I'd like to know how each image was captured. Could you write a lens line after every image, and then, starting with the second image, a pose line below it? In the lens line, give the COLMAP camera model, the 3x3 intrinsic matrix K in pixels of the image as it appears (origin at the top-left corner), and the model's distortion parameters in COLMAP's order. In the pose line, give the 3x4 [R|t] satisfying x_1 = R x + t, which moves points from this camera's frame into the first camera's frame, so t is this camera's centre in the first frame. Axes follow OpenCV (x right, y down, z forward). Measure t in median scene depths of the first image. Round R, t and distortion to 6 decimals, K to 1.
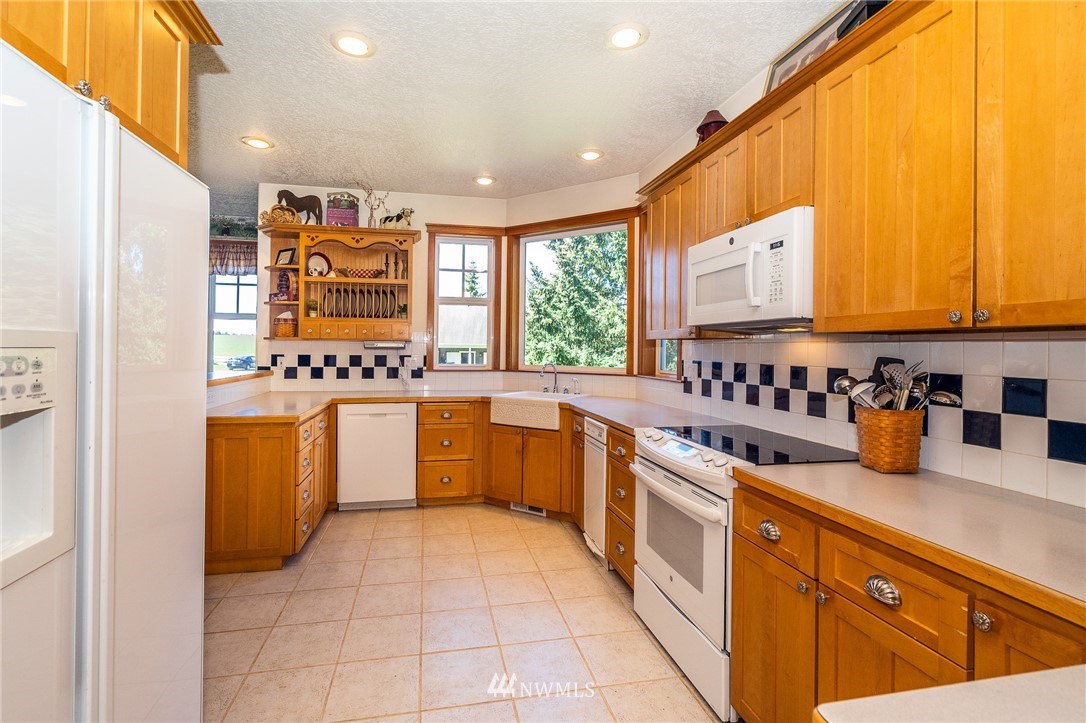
lens RADIAL K [[498.9, 0, 535.2], [0, 498.9, 343.2], [0, 0, 1]] dist [-0.003044, -0.000296]
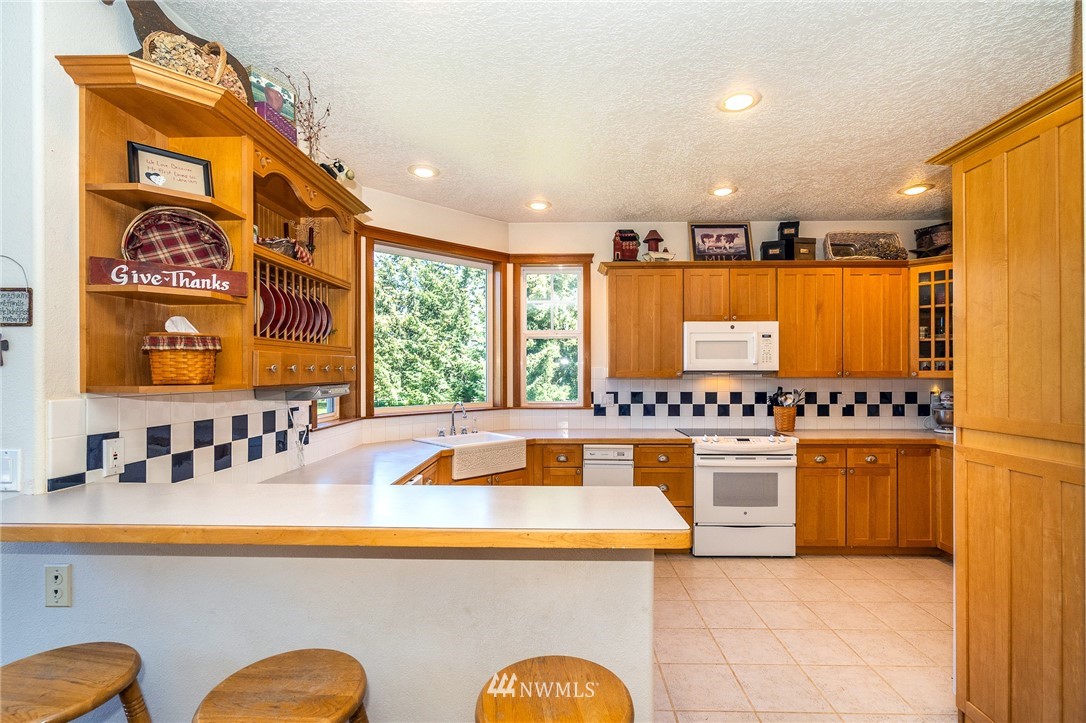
lens RADIAL K [[498.9, 0, 546.8], [0, 498.9, 369.8], [0, 0, 1]] dist [-0.003044, -0.000296]
pose [[0.226160, -0.006640, 0.974067, -1.085575], [-0.006937, 0.999940, 0.008428, -0.037571], [-0.974065, -0.008664, 0.226101, 0.856874]]
